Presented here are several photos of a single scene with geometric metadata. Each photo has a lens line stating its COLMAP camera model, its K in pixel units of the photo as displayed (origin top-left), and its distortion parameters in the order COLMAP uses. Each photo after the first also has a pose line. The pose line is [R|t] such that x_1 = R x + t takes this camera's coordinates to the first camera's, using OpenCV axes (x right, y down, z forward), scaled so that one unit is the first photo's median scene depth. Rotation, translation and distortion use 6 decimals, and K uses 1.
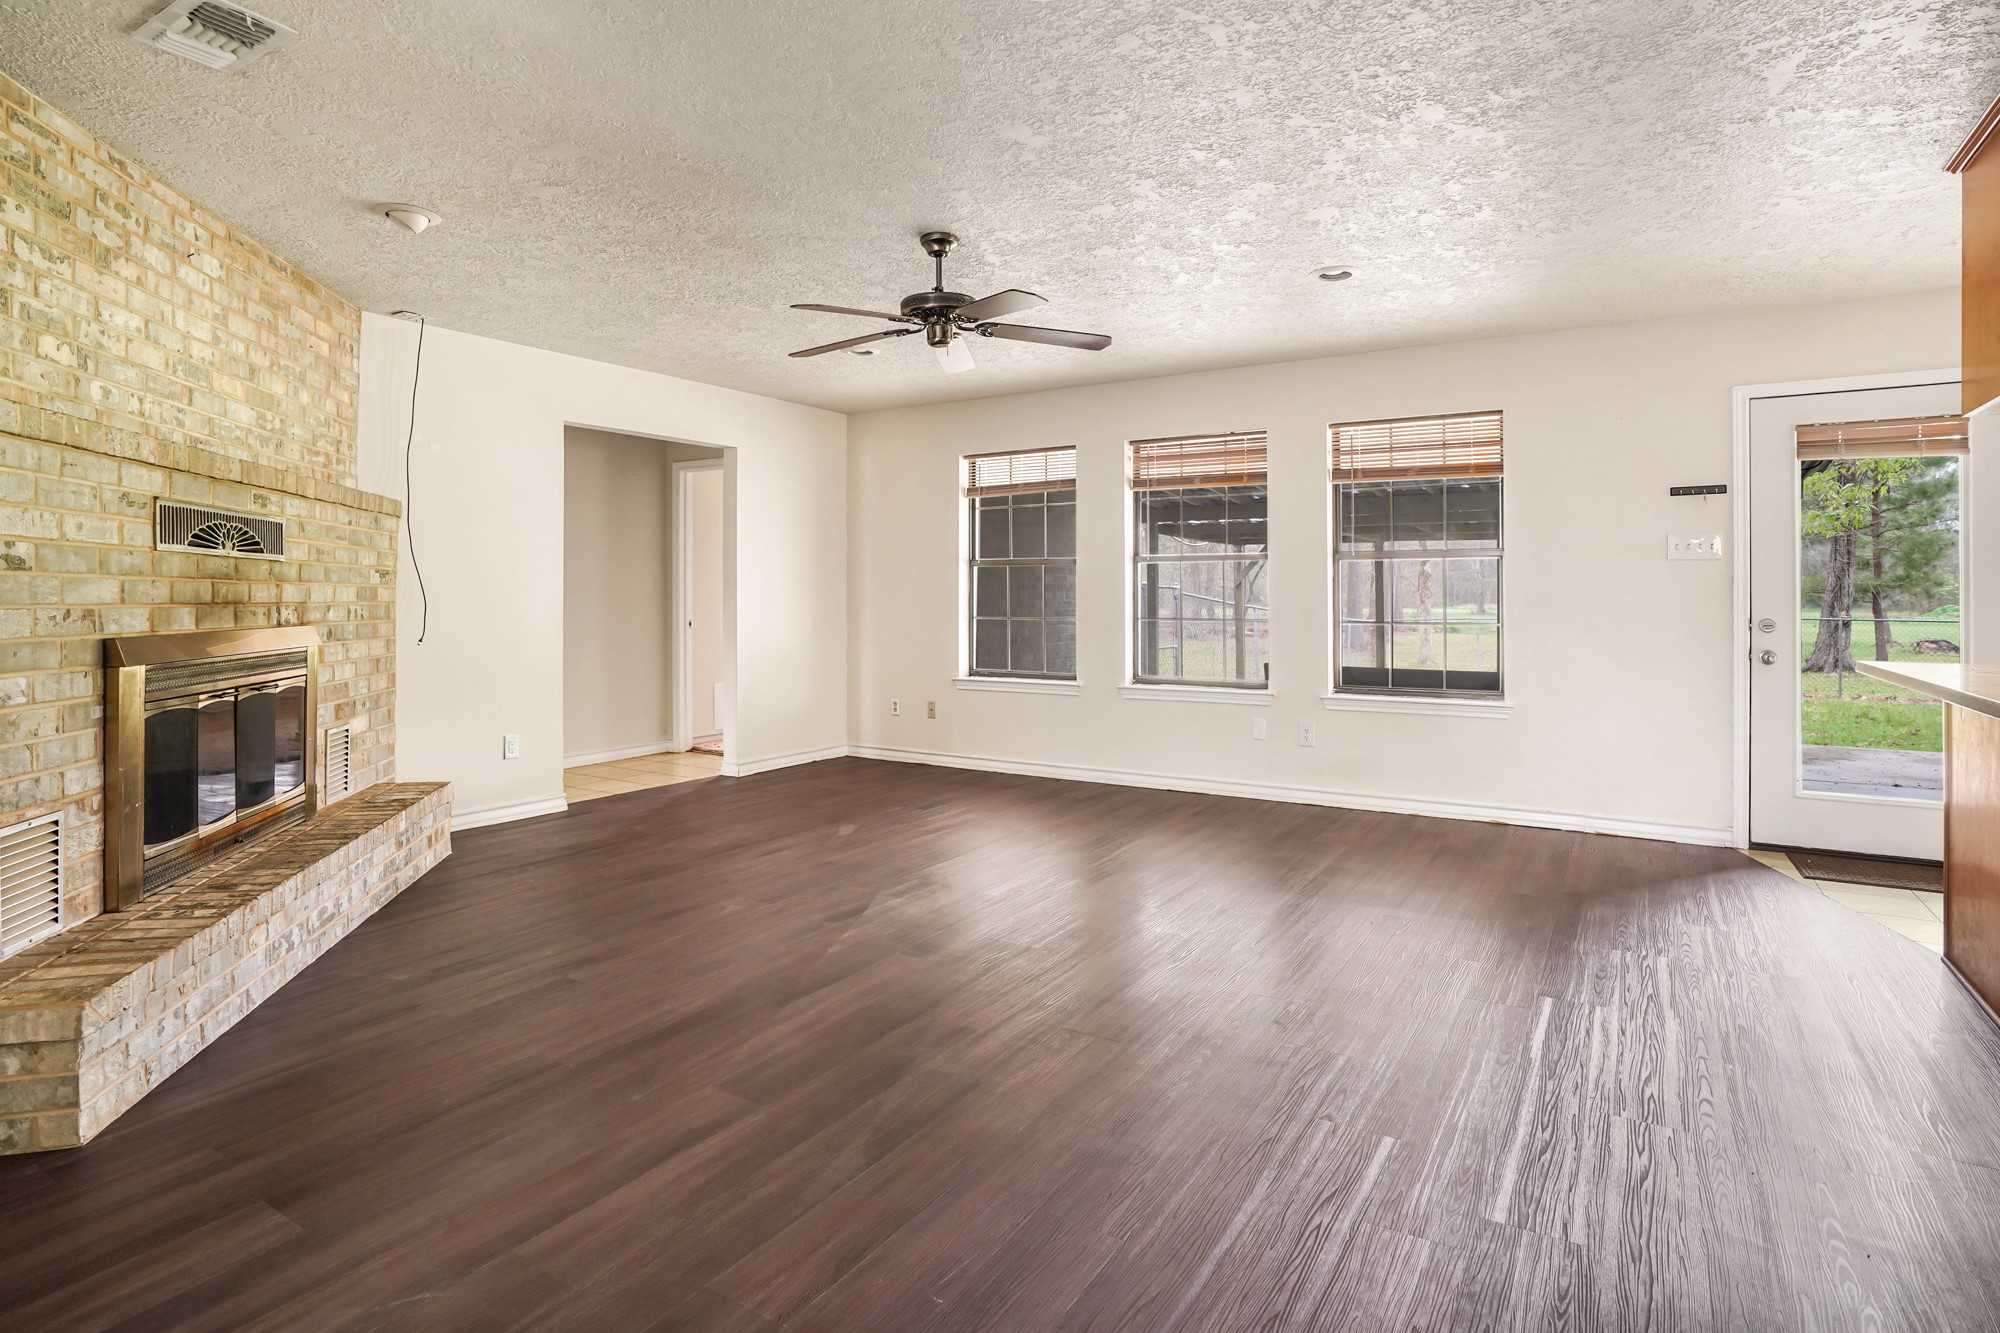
lens RADIAL K [[1015.0, 0, 983.0], [0, 1015.0, 588.3], [0, 0, 1]] dist [-0.003982, 0.001080]
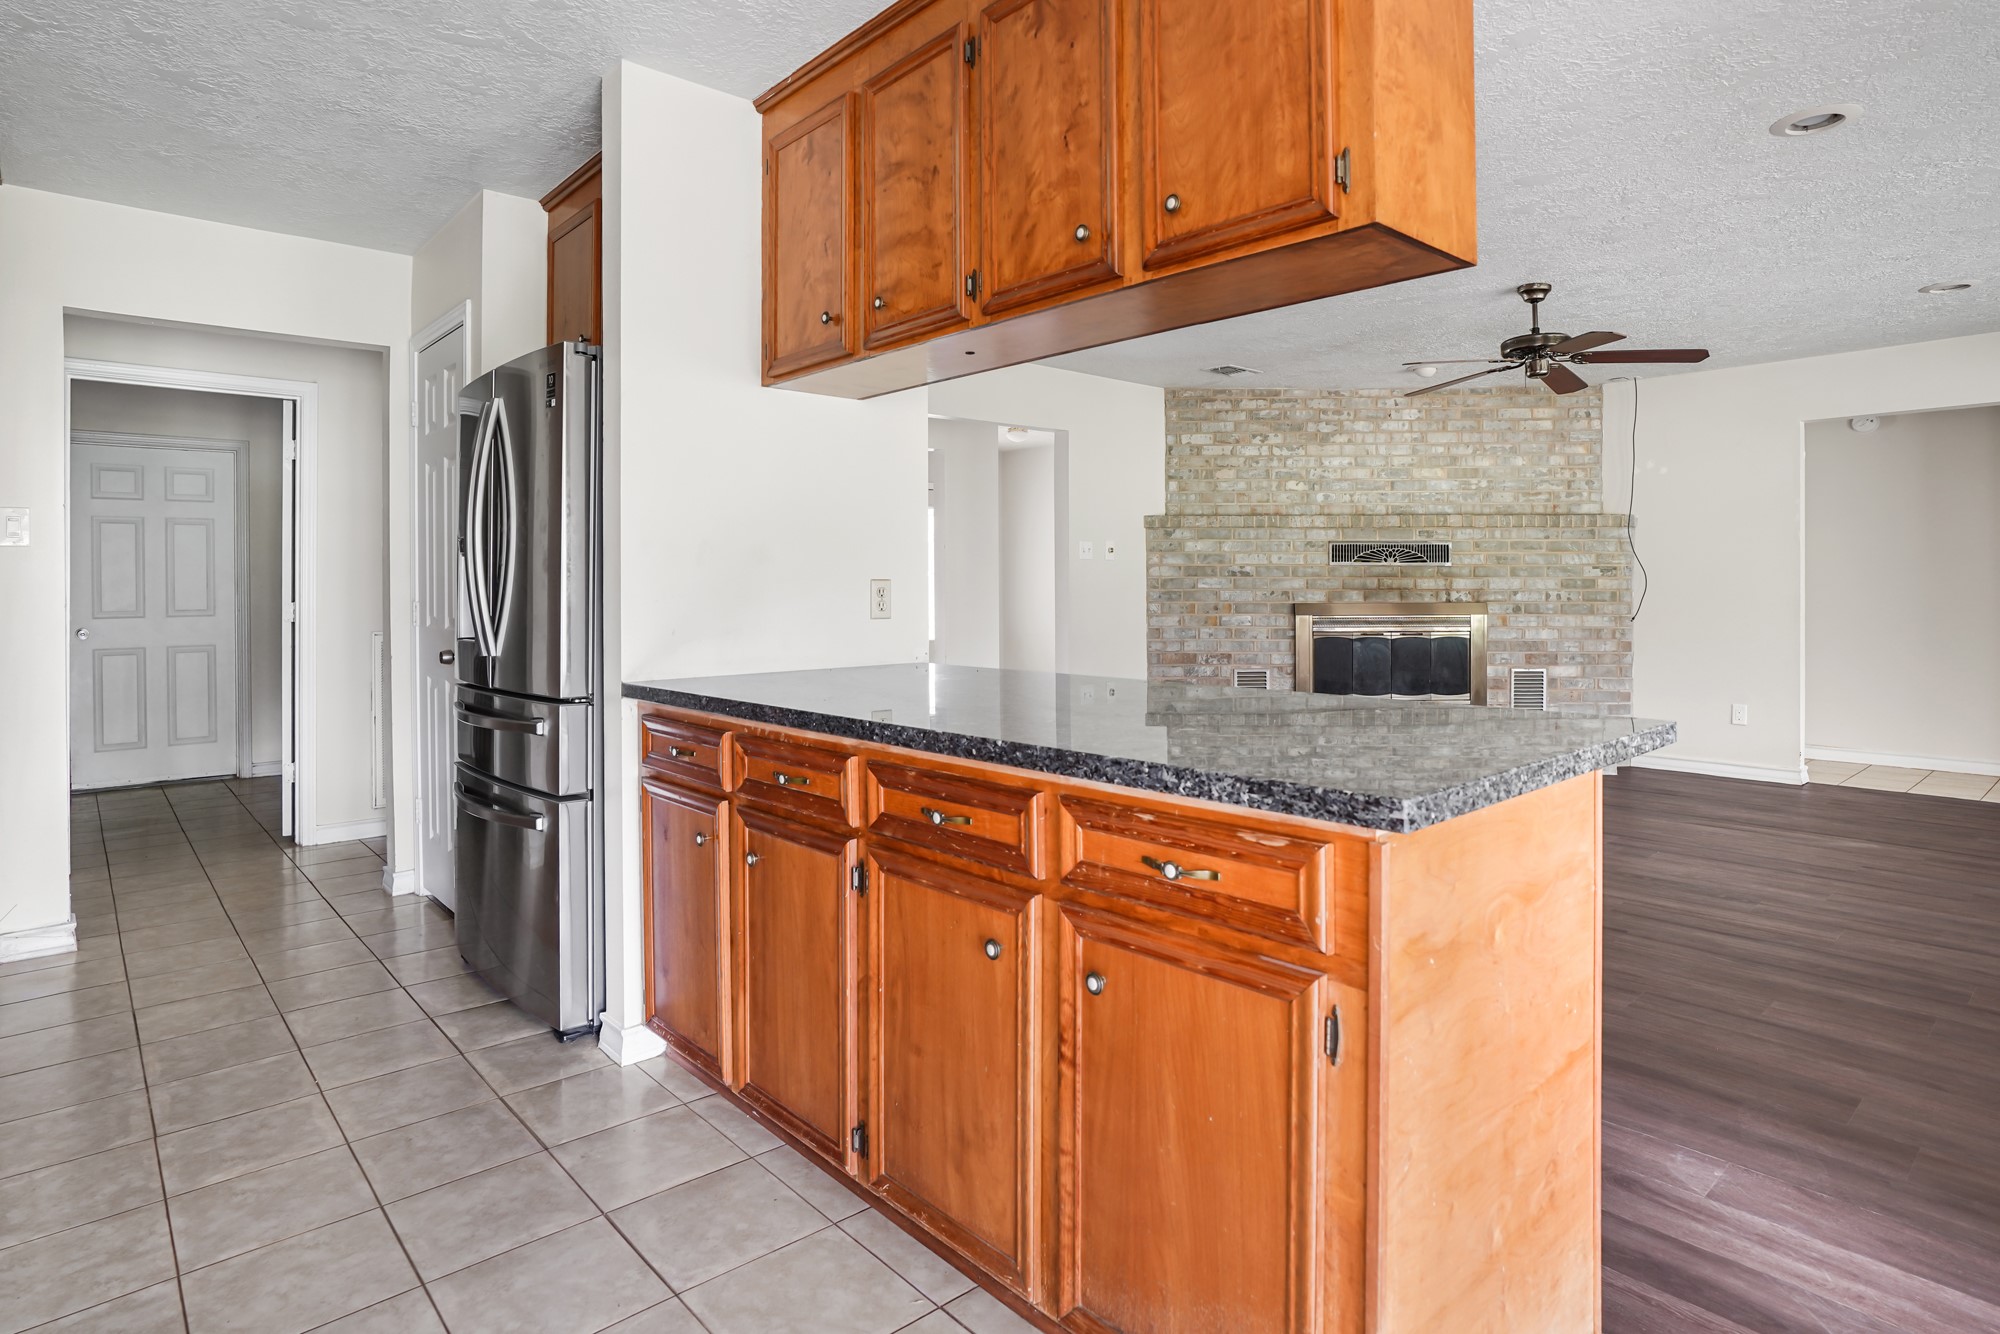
lens RADIAL K [[1069.5, 0, 1035.5], [0, 1069.5, 576.8], [0, 0, 1]] dist [-0.021771, 0.006663]
pose [[-0.228082, -0.009107, -0.973599, 1.635950], [0.009615, 0.999886, -0.011605, 0.009035], [0.973595, -0.012008, -0.227968, 0.908236]]
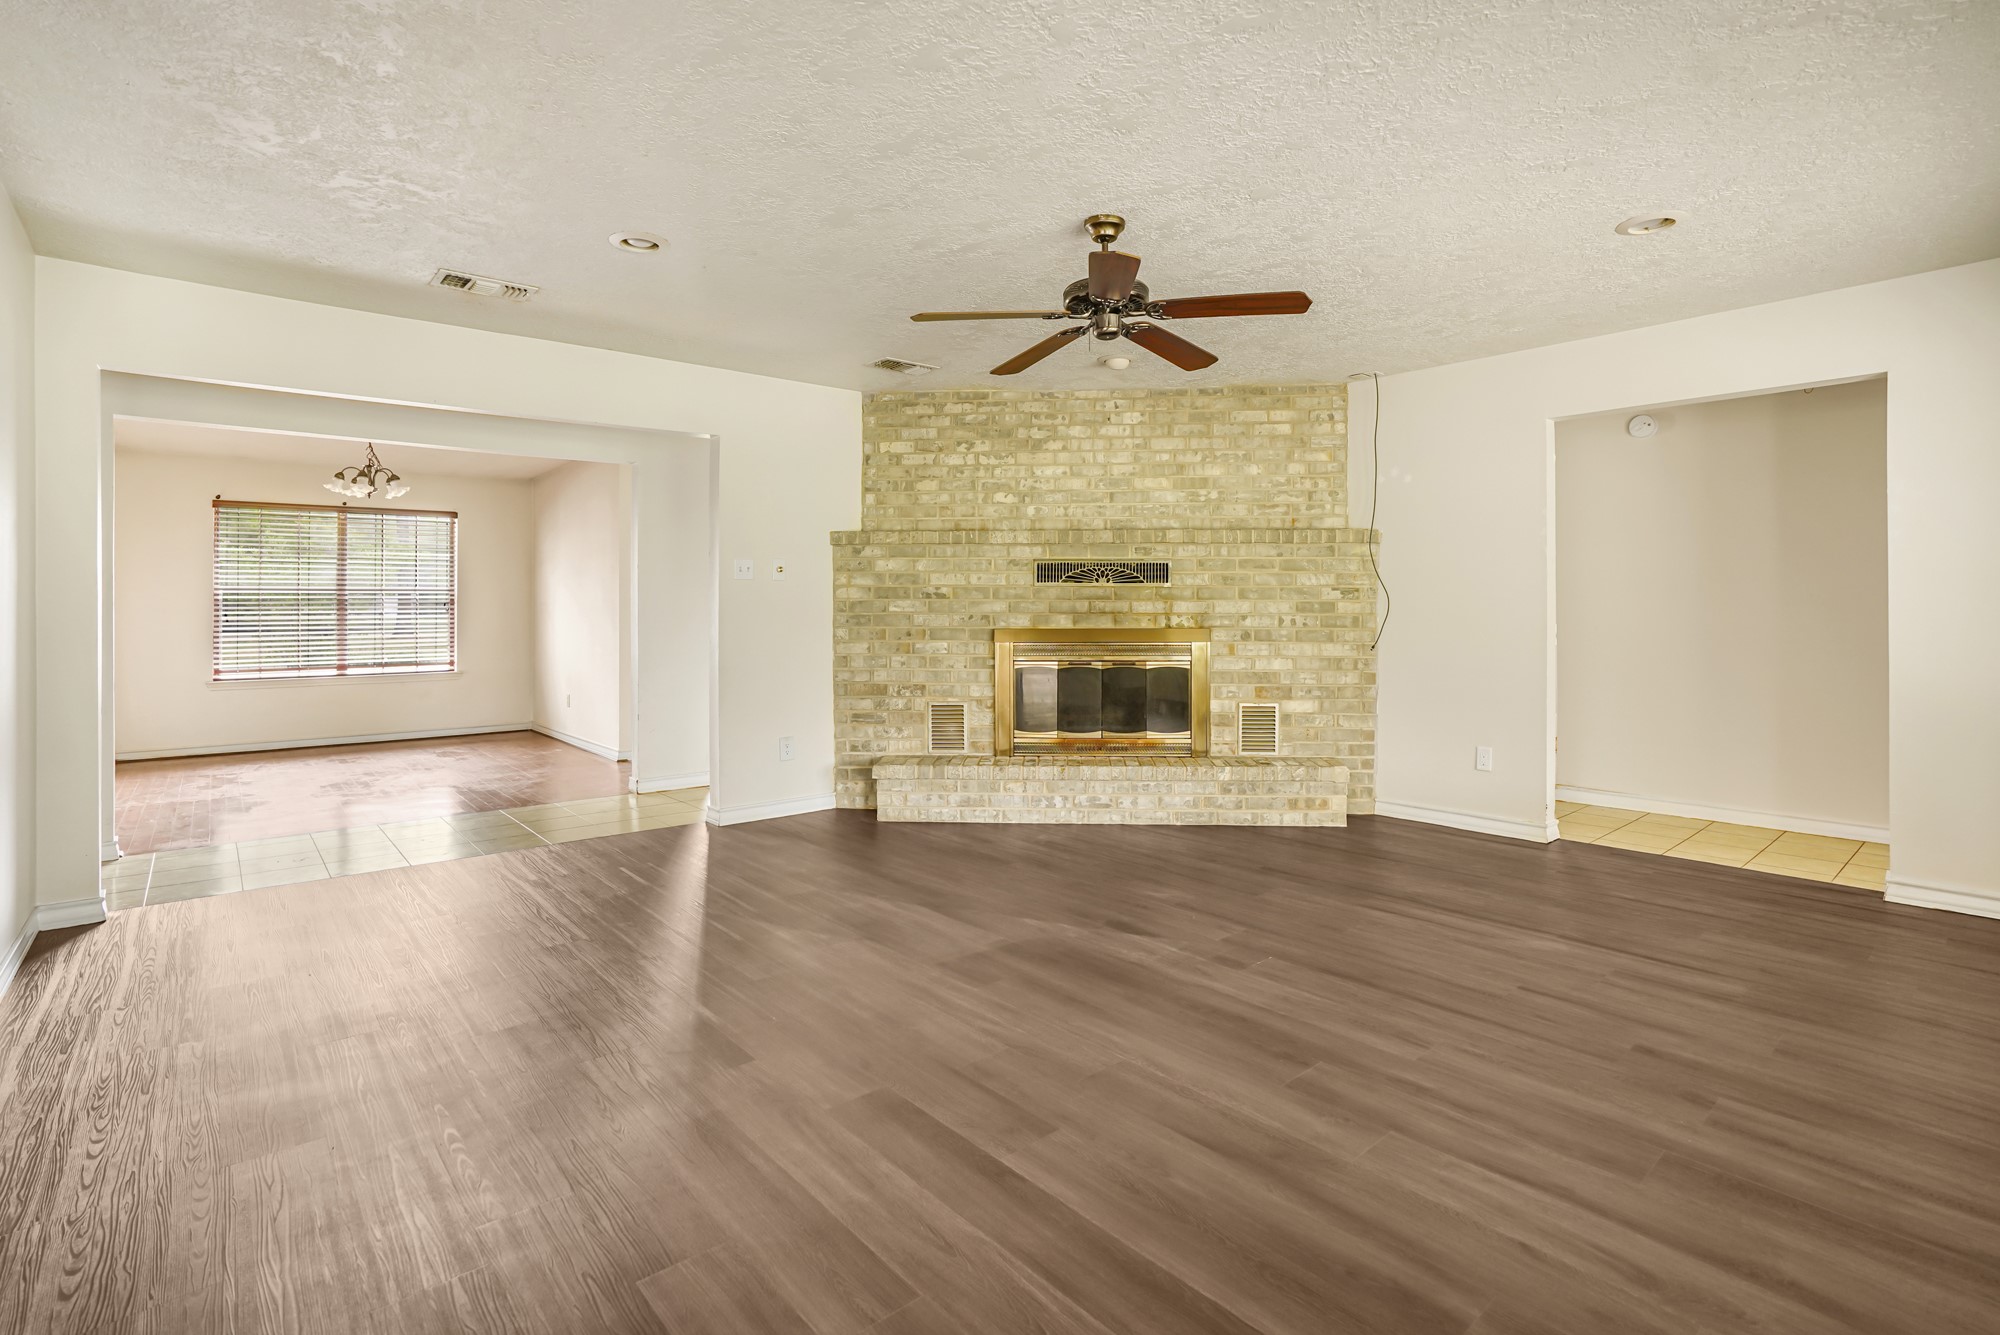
lens RADIAL K [[946.4, 0, 1011.0], [0, 946.4, 594.8], [0, 0, 1]] dist [-0.043846, 0.017472]
pose [[-0.257996, -0.015558, -0.966021, 1.002859], [0.008121, 0.999800, -0.018271, 0.013041], [0.966112, -0.012559, -0.257818, 1.441673]]
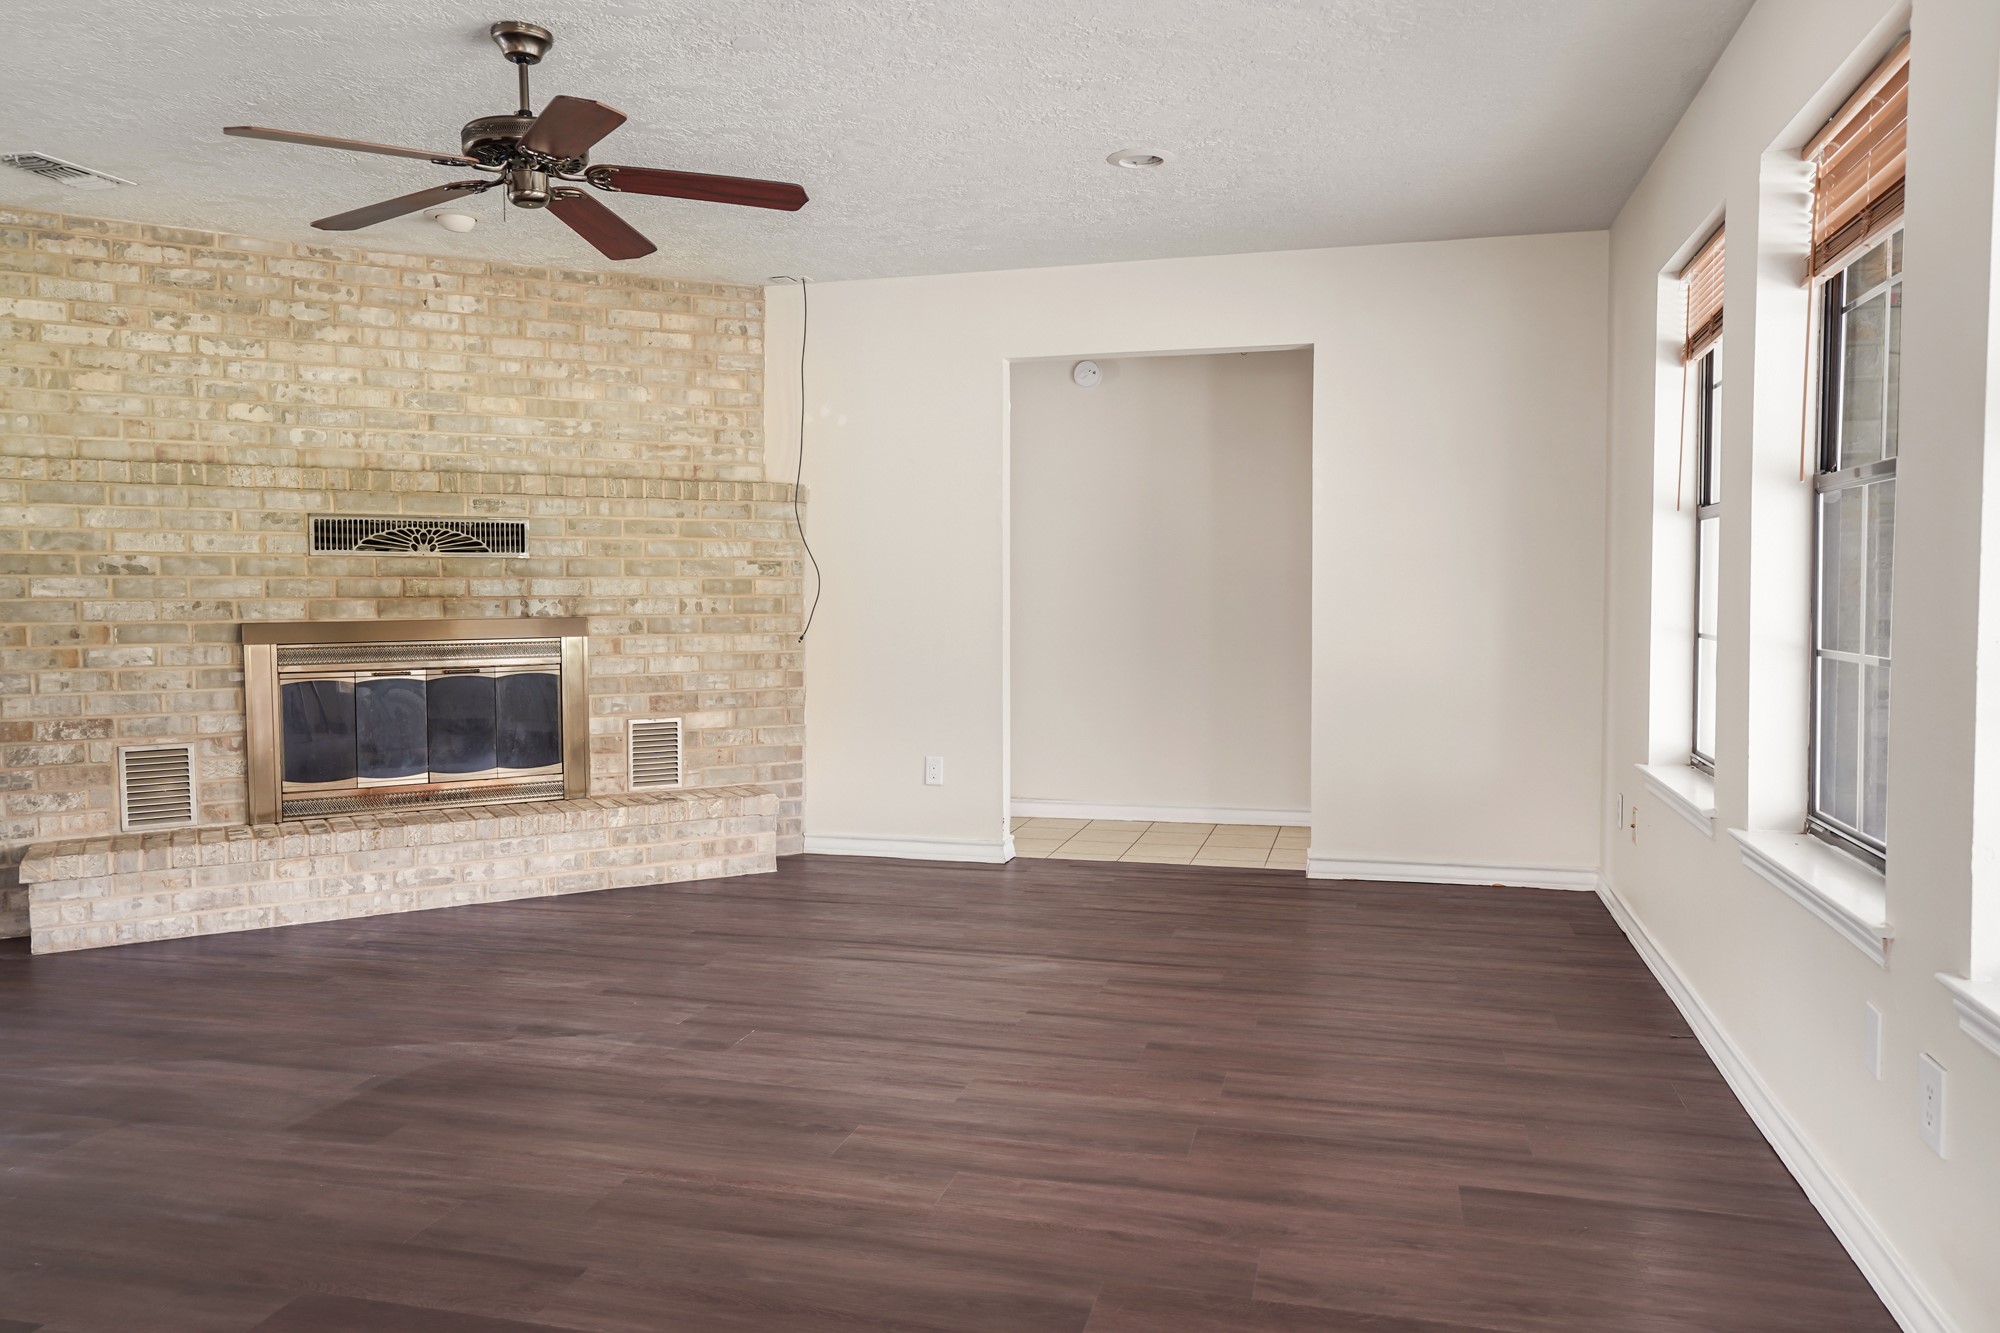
lens RADIAL K [[1404.3, 0, 1003.5], [0, 1404.3, 653.1], [0, 0, 1]] dist [-0.029564, 0.047989]
pose [[0.323709, 0.042229, -0.945214, 1.141454], [0.012823, 0.998716, 0.049011, 0.010128], [0.946070, -0.027986, 0.322752, 1.258562]]
